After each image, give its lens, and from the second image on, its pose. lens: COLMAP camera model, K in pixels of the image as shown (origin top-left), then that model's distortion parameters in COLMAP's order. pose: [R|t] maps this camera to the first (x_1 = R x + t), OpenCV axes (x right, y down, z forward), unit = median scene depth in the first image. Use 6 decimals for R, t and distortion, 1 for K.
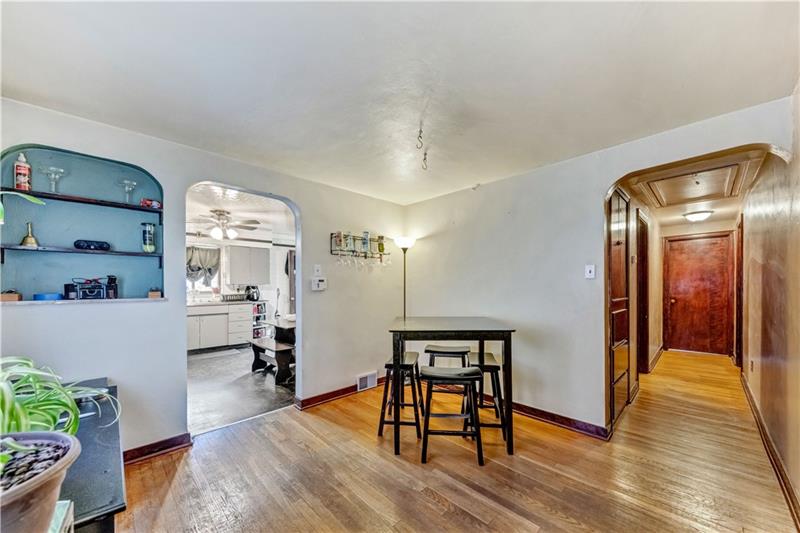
lens RADIAL K [[292.8, 0, 415.8], [0, 292.8, 283.7], [0, 0, 1]] dist [-0.000015, -0.000050]
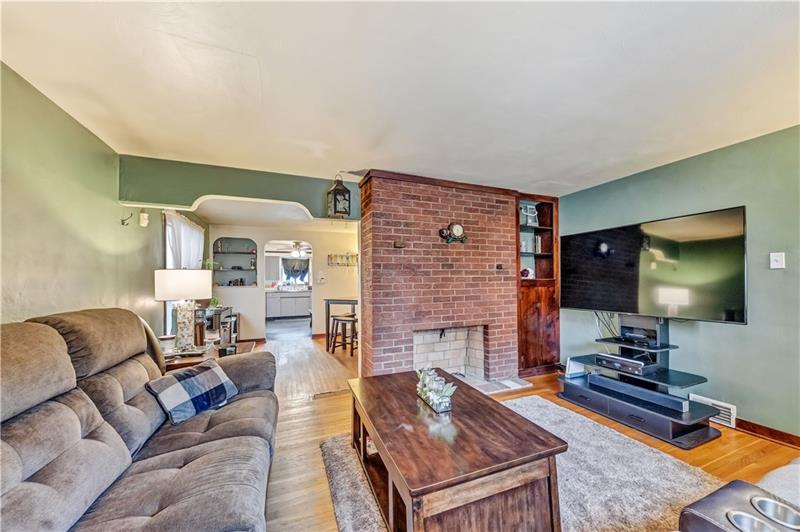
lens RADIAL K [[292.5, 0, 409.6], [0, 292.5, 272.3], [0, 0, 1]] dist [0.000763, -0.000019]
pose [[0.920519, -0.013597, -0.390462, 1.023216], [0.006461, 0.999787, -0.019583, -0.009711], [0.390645, 0.015504, 0.920411, -0.639528]]
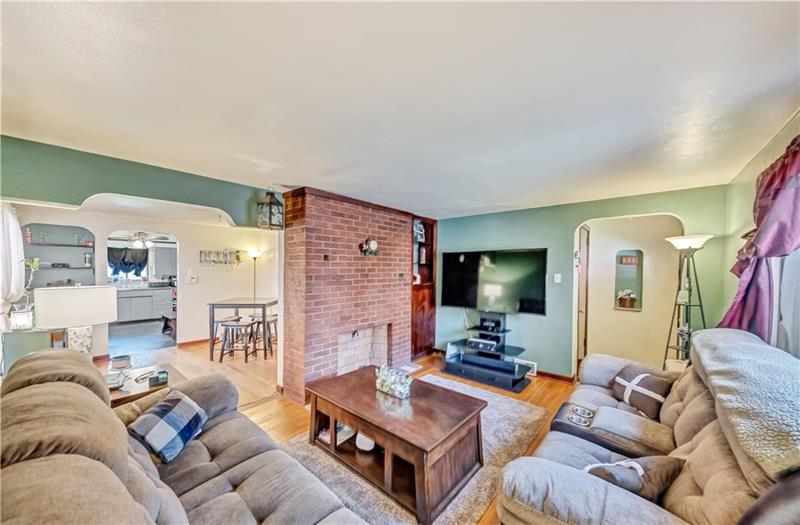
lens RADIAL K [[288.0, 0, 398.4], [0, 288.0, 271.7], [0, 0, 1]] dist [0.001964, 0.000059]
pose [[0.997827, 0.009922, 0.065141, 0.802250], [-0.010943, 0.999823, 0.015333, -0.087789], [-0.064978, -0.016012, 0.997758, -0.824694]]
